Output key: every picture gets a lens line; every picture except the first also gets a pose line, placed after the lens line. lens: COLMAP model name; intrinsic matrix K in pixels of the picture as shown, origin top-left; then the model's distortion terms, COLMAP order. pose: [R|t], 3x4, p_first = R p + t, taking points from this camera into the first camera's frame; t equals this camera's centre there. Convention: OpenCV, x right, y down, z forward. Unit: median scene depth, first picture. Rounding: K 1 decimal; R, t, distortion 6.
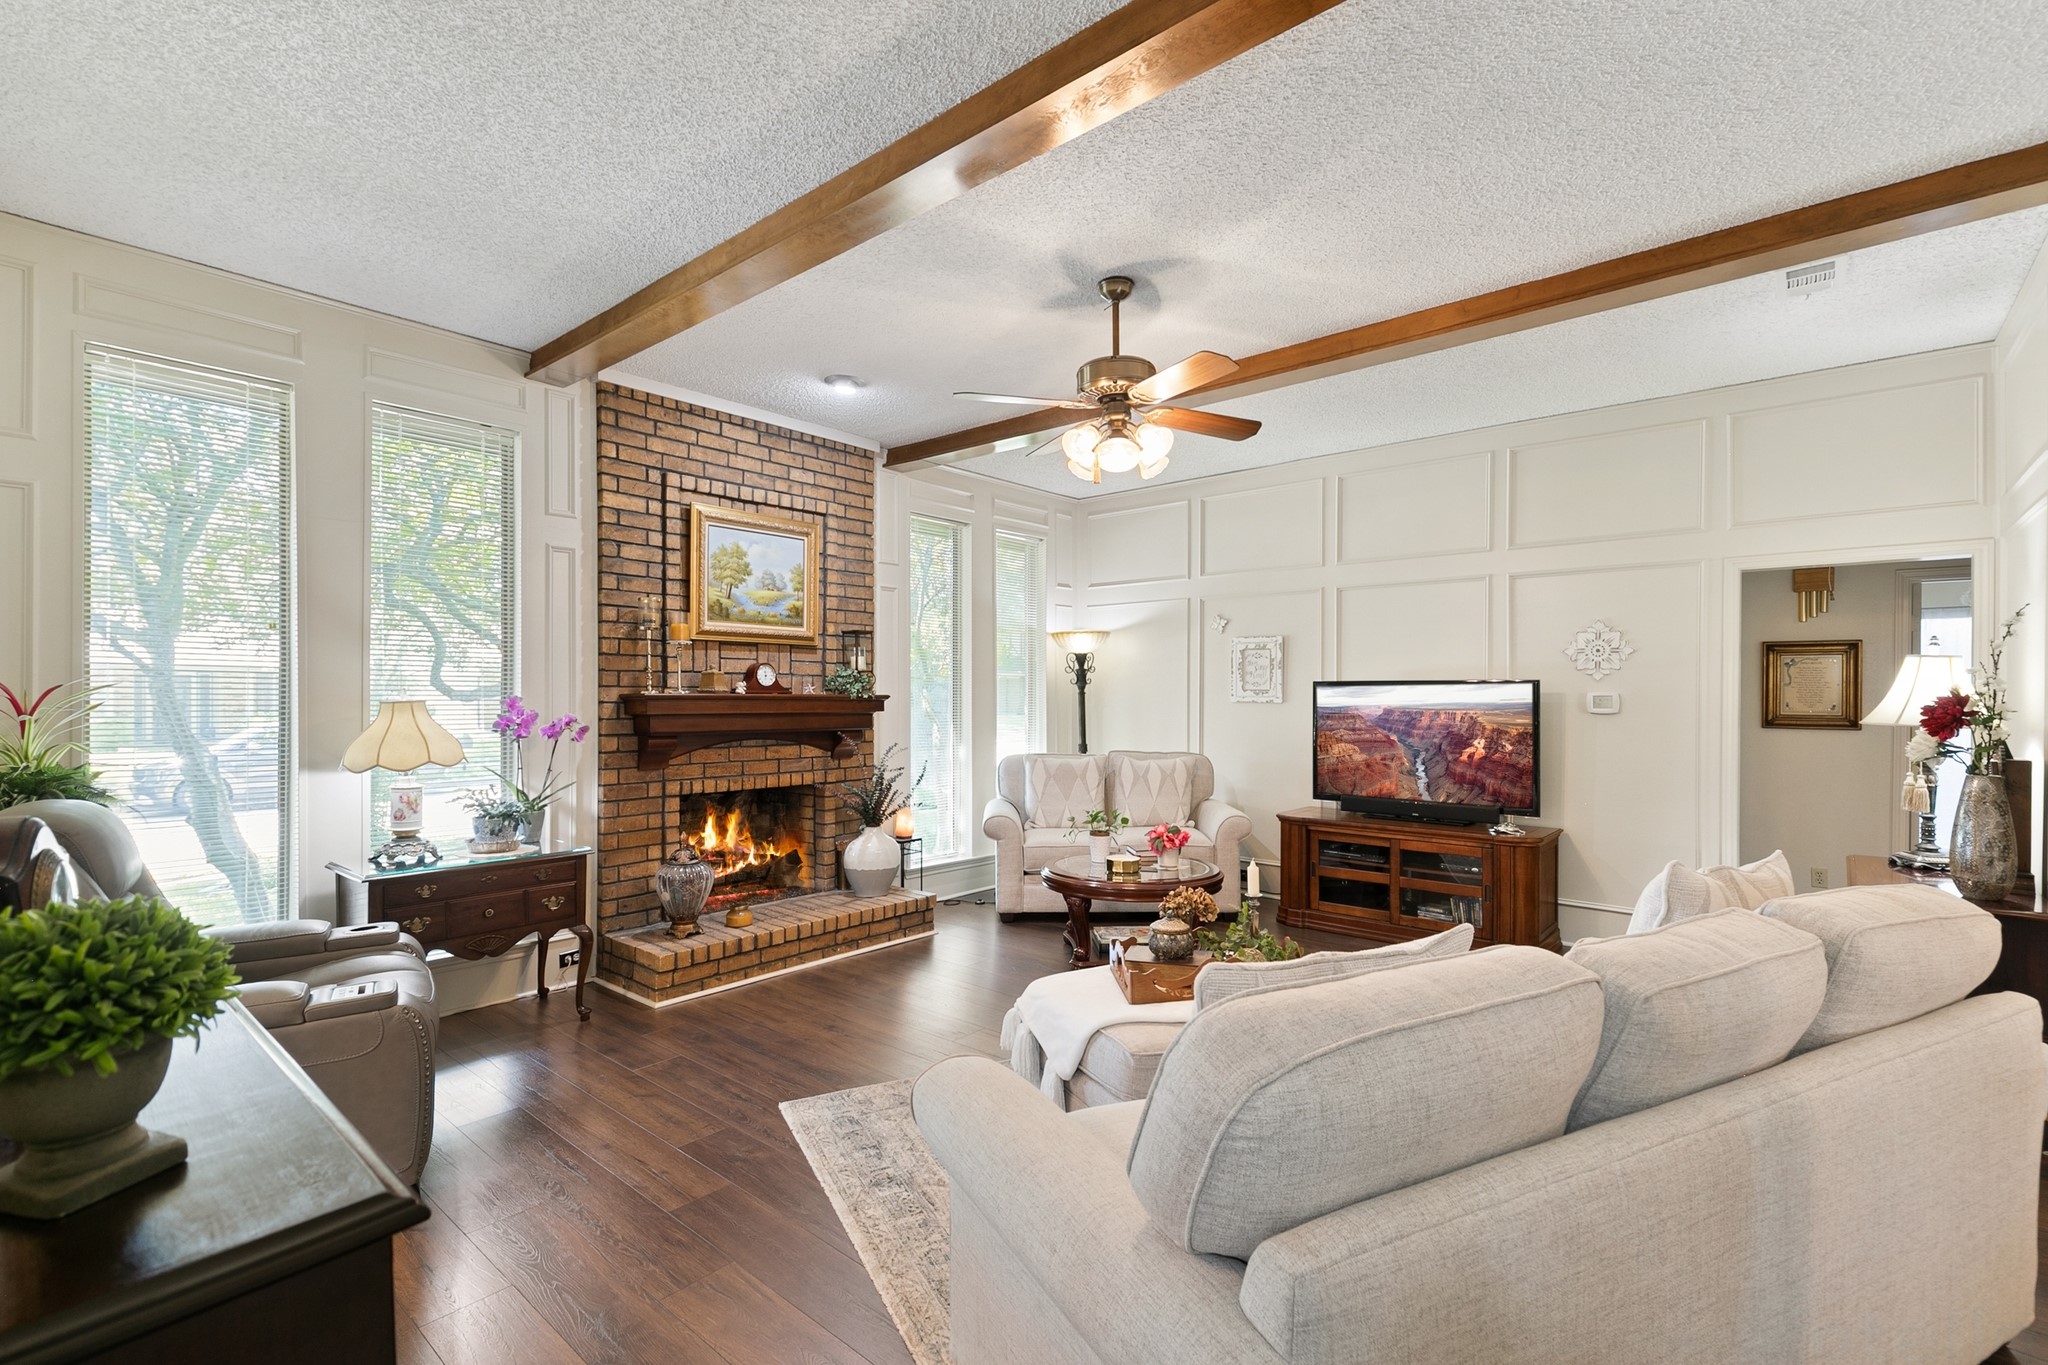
lens RADIAL K [[925.3, 0, 1027.5], [0, 925.3, 744.9], [0, 0, 1]] dist [0.002593, 0.000089]
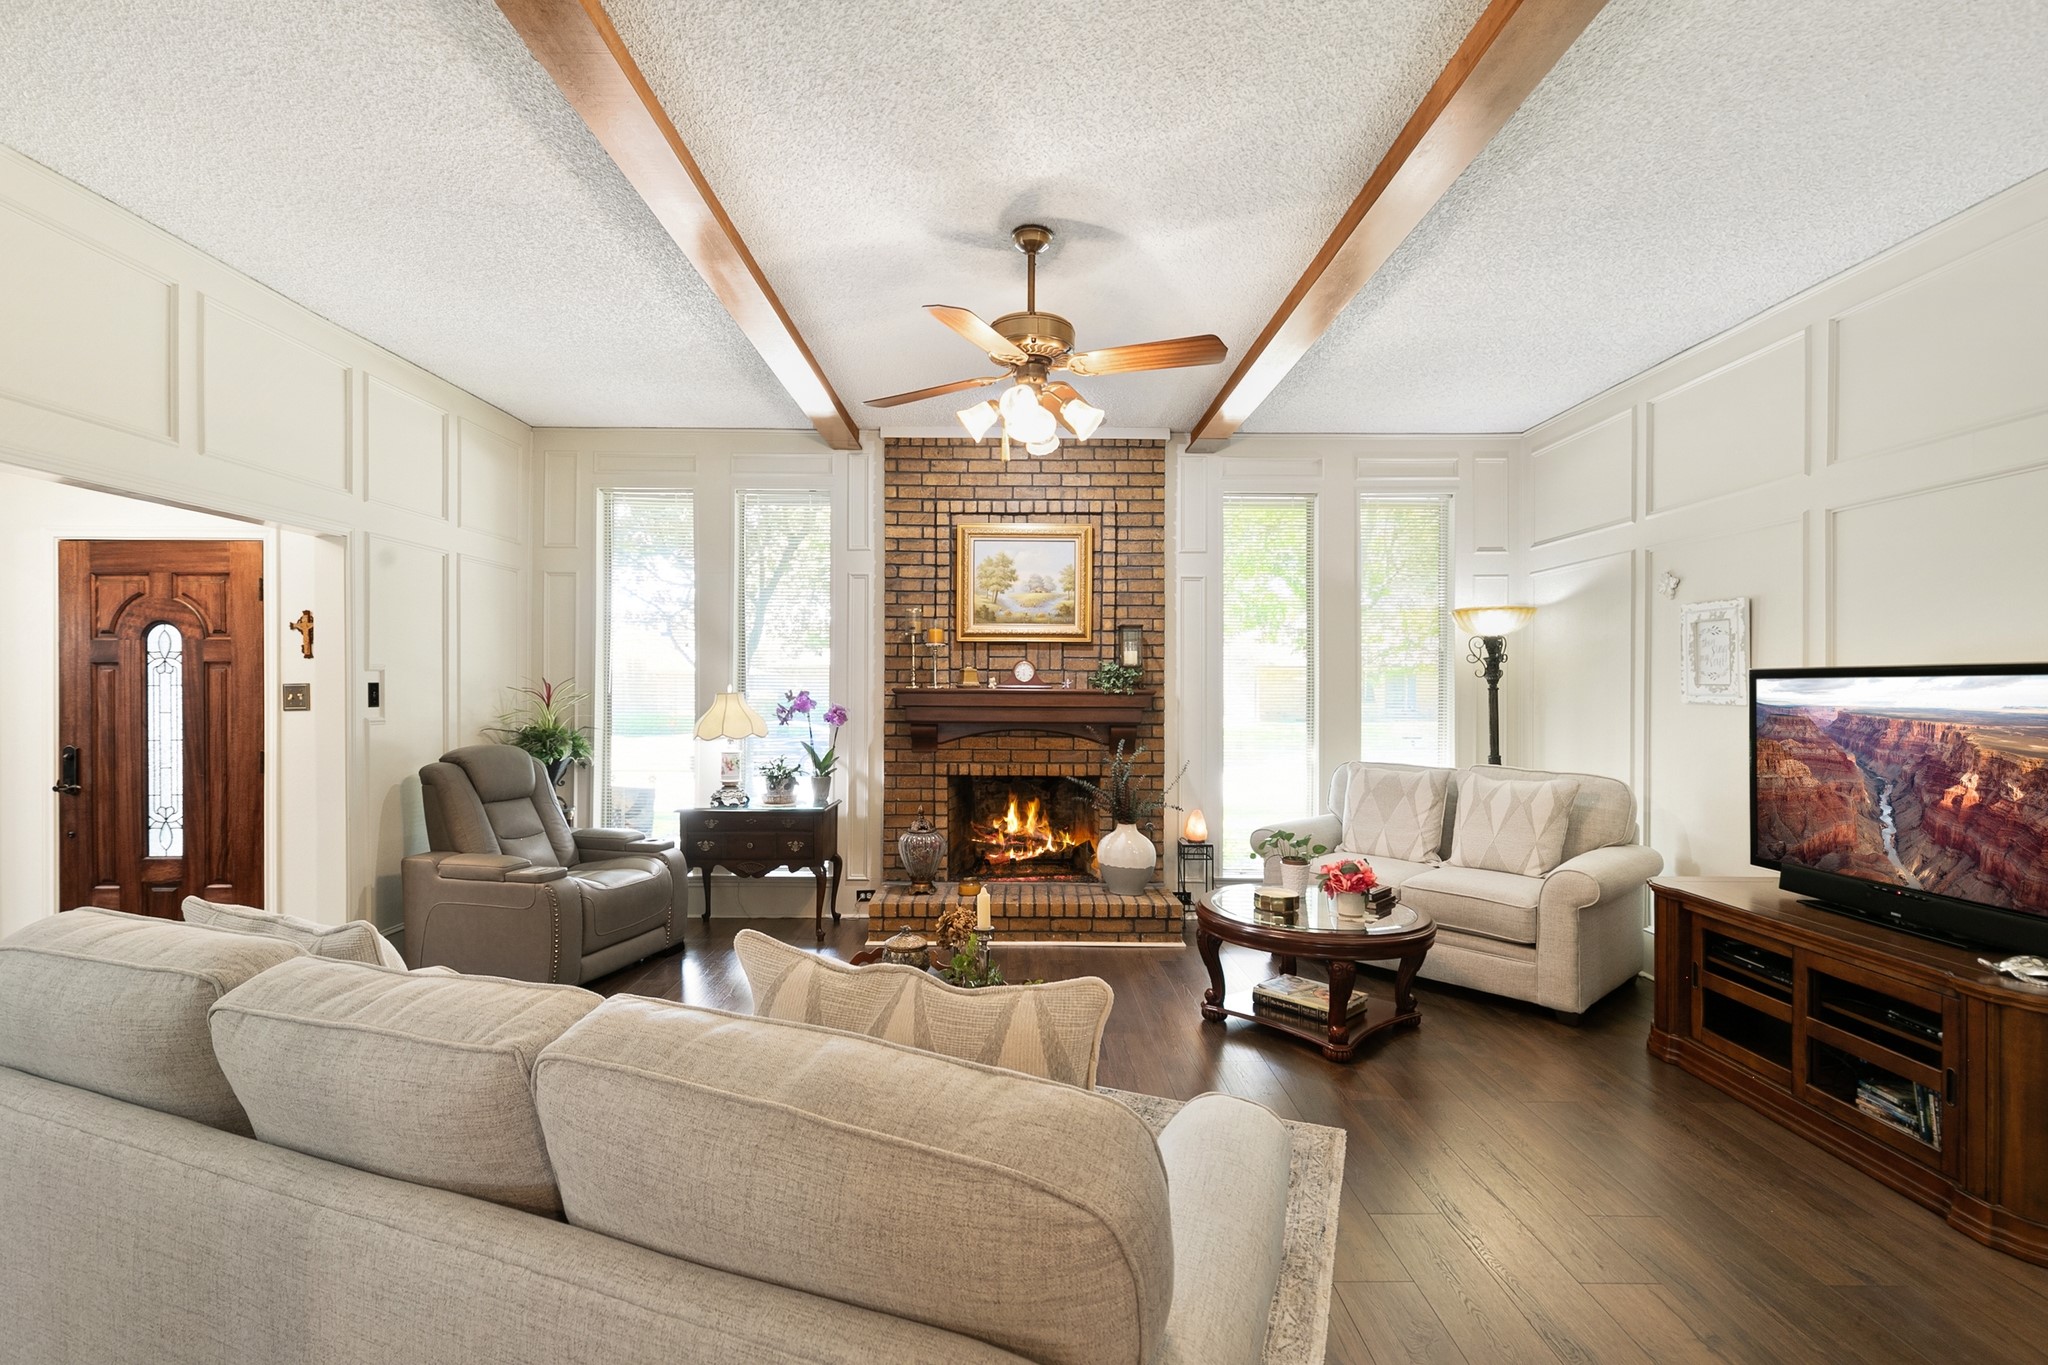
lens RADIAL K [[942.8, 0, 1025.4], [0, 942.8, 731.9], [0, 0, 1]] dist [0.003142, 0.000126]
pose [[0.650662, 0.035978, -0.758515, 0.551271], [-0.044344, 0.998973, 0.009345, -0.014818], [0.758072, 0.027555, 0.651589, 0.279287]]
